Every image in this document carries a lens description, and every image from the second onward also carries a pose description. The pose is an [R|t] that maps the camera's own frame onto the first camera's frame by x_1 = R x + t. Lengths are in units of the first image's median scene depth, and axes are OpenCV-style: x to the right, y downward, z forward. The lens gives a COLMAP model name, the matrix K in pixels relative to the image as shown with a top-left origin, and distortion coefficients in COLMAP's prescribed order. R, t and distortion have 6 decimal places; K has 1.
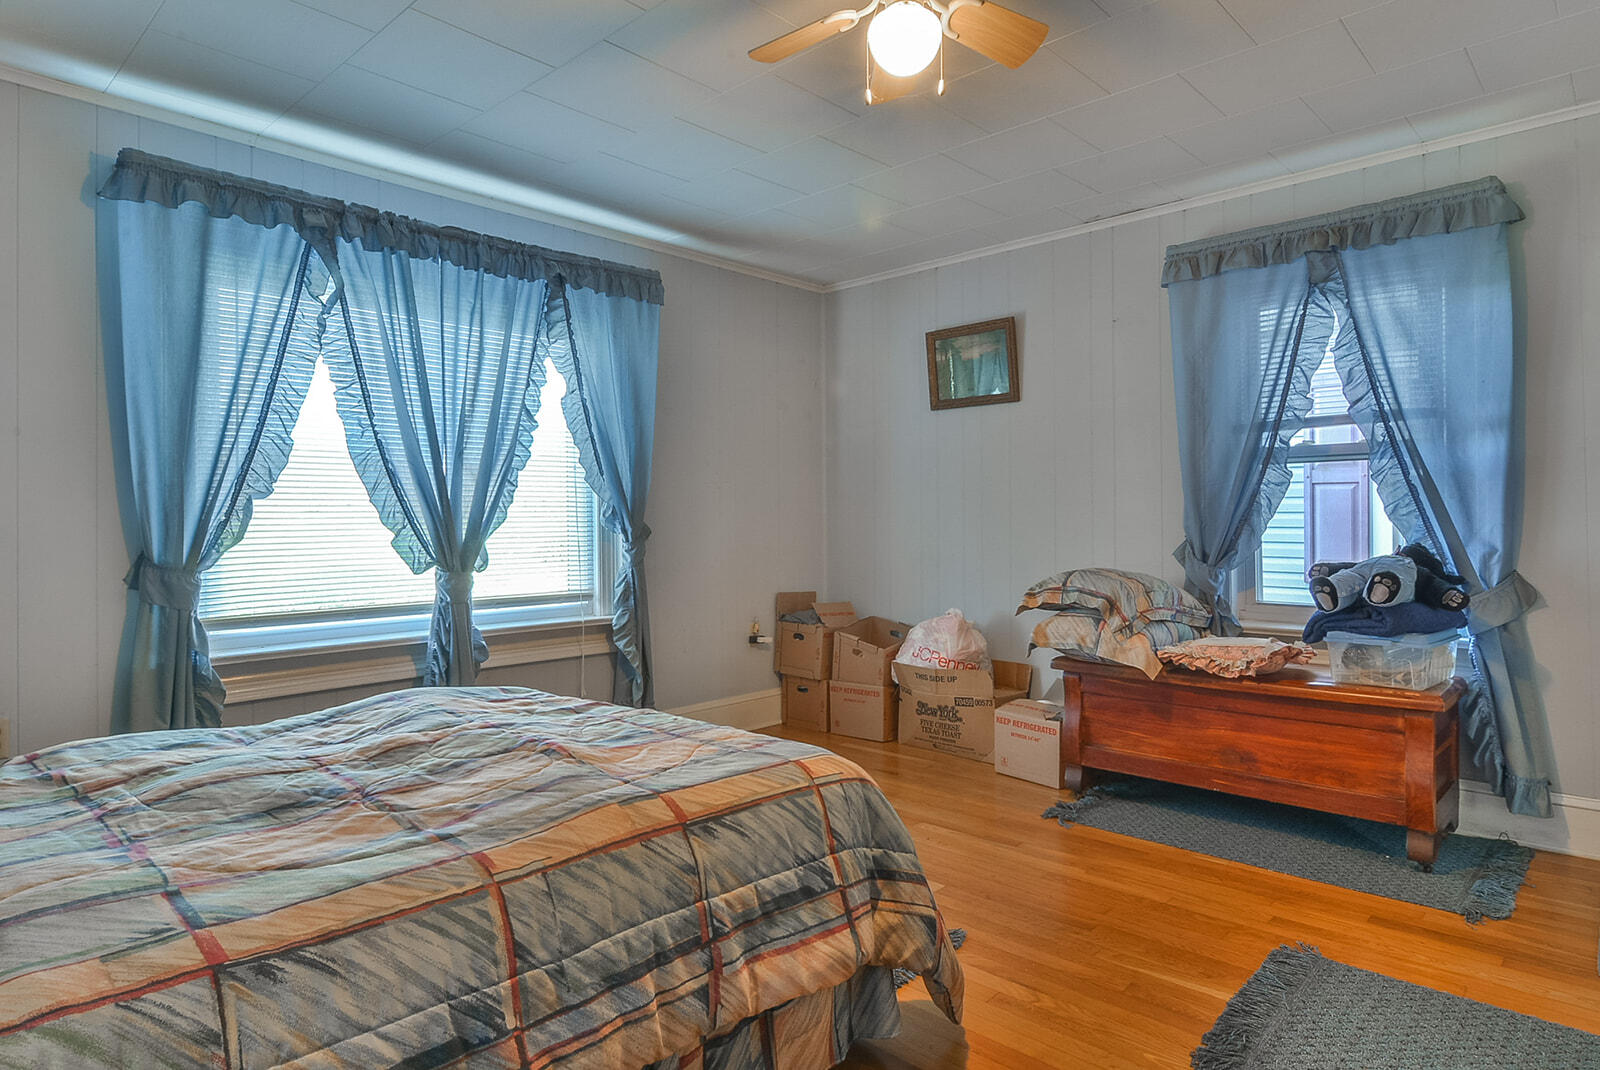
lens RADIAL K [[890.7, 0, 799.1], [0, 890.7, 518.6], [0, 0, 1]] dist [0.000681, -0.000125]
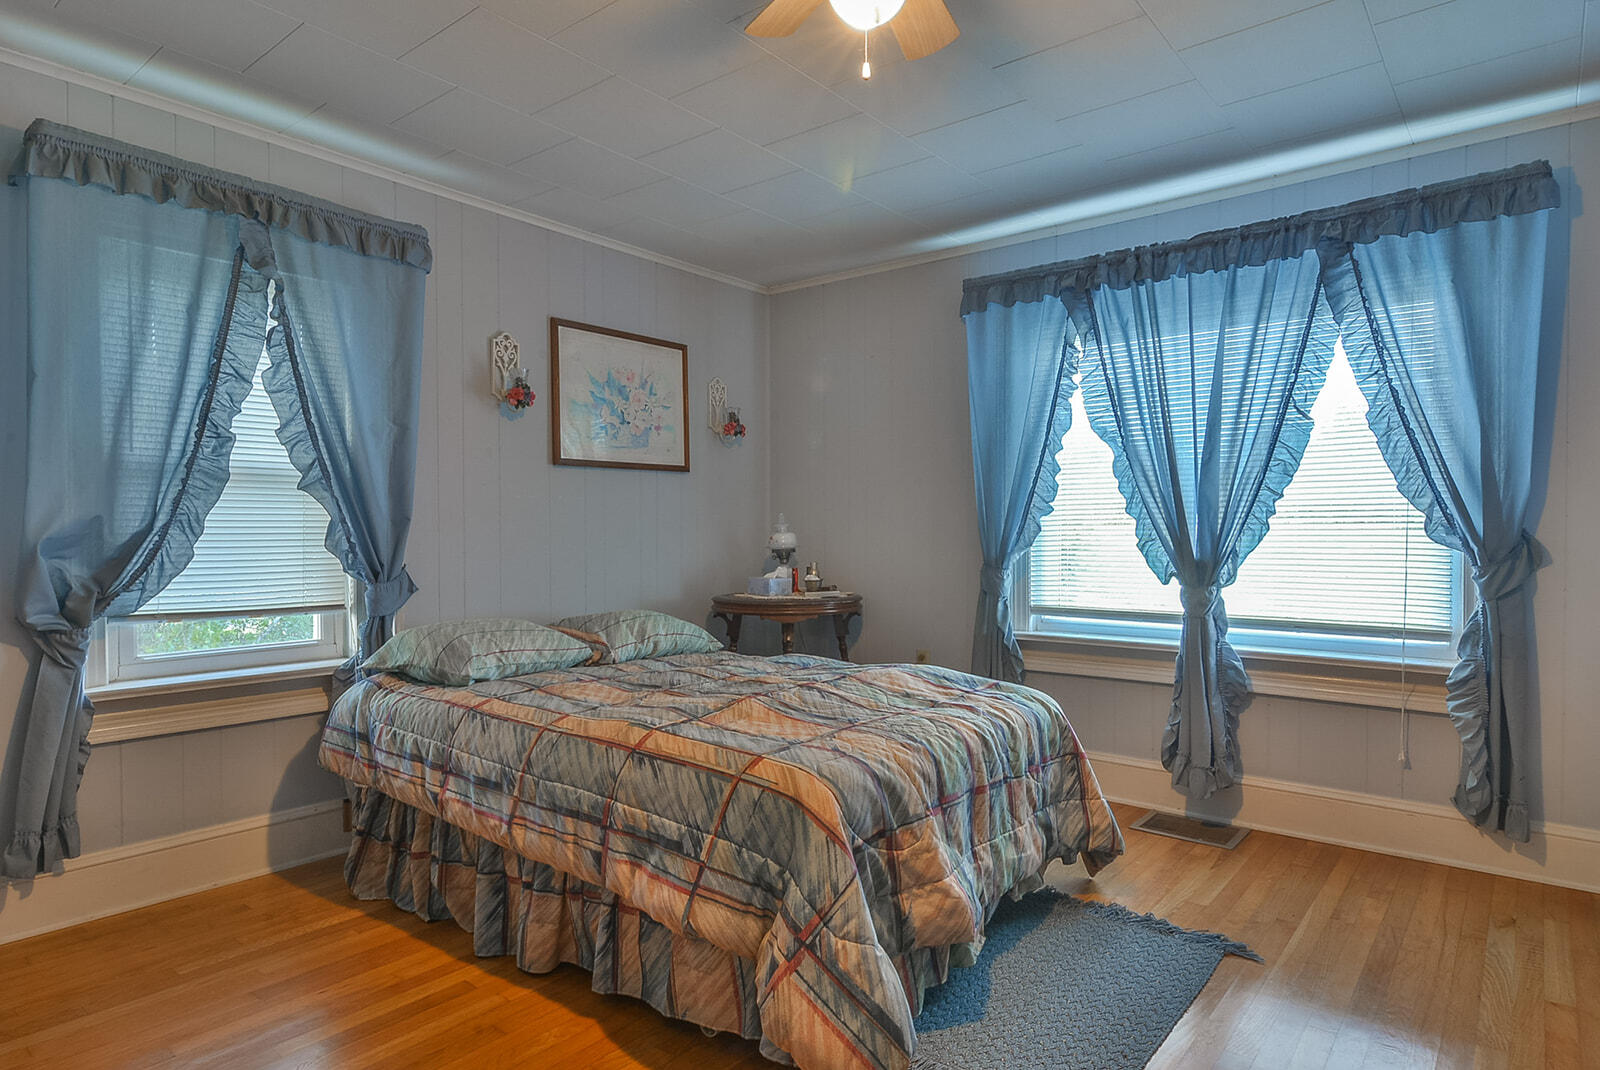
lens RADIAL K [[877.2, 0, 808.4], [0, 877.2, 542.2], [0, 0, 1]] dist [-0.002235, -0.000899]
pose [[0.093874, 0.020652, -0.995370, 0.599289], [0.000722, 0.999783, 0.020812, -0.009611], [0.995584, -0.002673, 0.093839, 0.530661]]
